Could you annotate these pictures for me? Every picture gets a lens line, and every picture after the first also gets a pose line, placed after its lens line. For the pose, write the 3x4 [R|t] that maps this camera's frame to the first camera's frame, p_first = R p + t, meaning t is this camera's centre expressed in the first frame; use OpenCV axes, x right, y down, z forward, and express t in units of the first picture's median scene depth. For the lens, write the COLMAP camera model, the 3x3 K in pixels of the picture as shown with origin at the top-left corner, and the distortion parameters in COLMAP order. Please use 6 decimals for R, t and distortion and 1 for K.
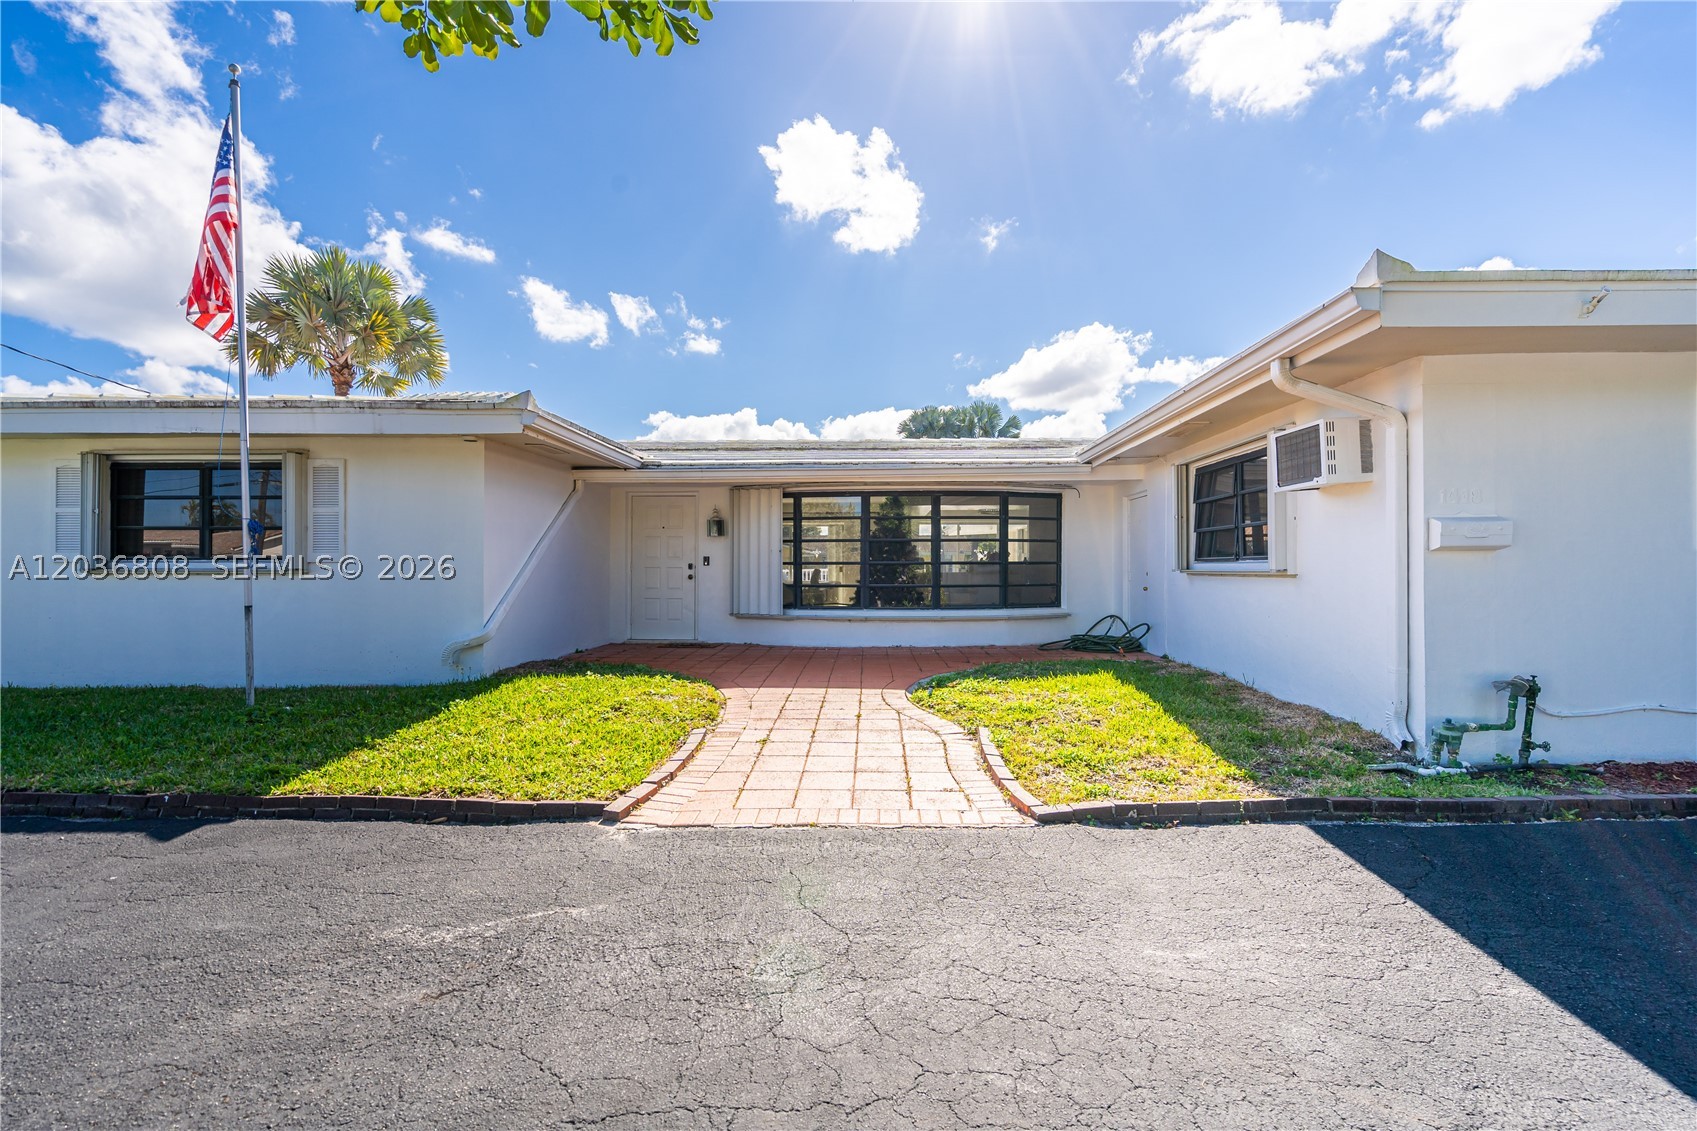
lens RADIAL K [[768.7, 0, 848.5], [0, 768.7, 565.5], [0, 0, 1]] dist [-0.000427, 0.000324]
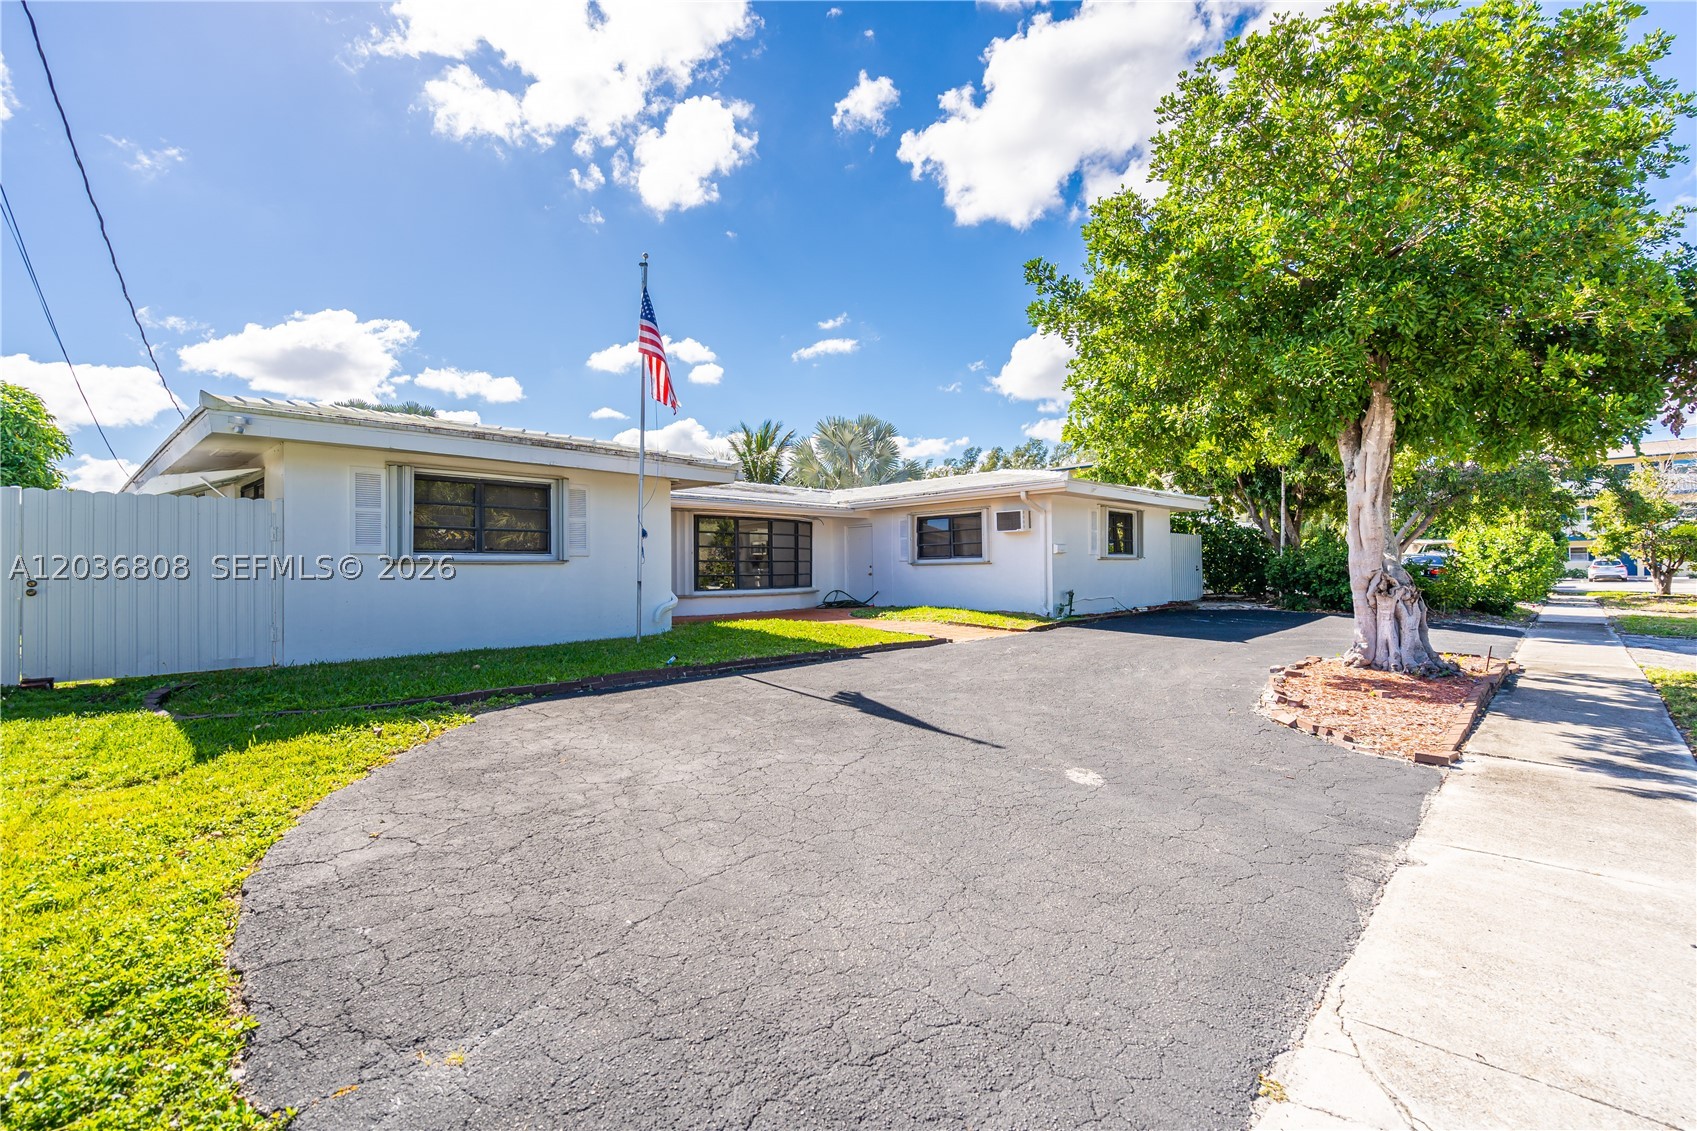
lens RADIAL K [[768.7, 0, 848.5], [0, 768.7, 565.5], [0, 0, 1]] dist [-0.000427, 0.000324]
pose [[0.656363, -0.002727, 0.754440, -1.426785], [0.010668, 0.999927, -0.005666, 0.024458], [-0.754370, 0.011768, 0.656344, -0.308816]]
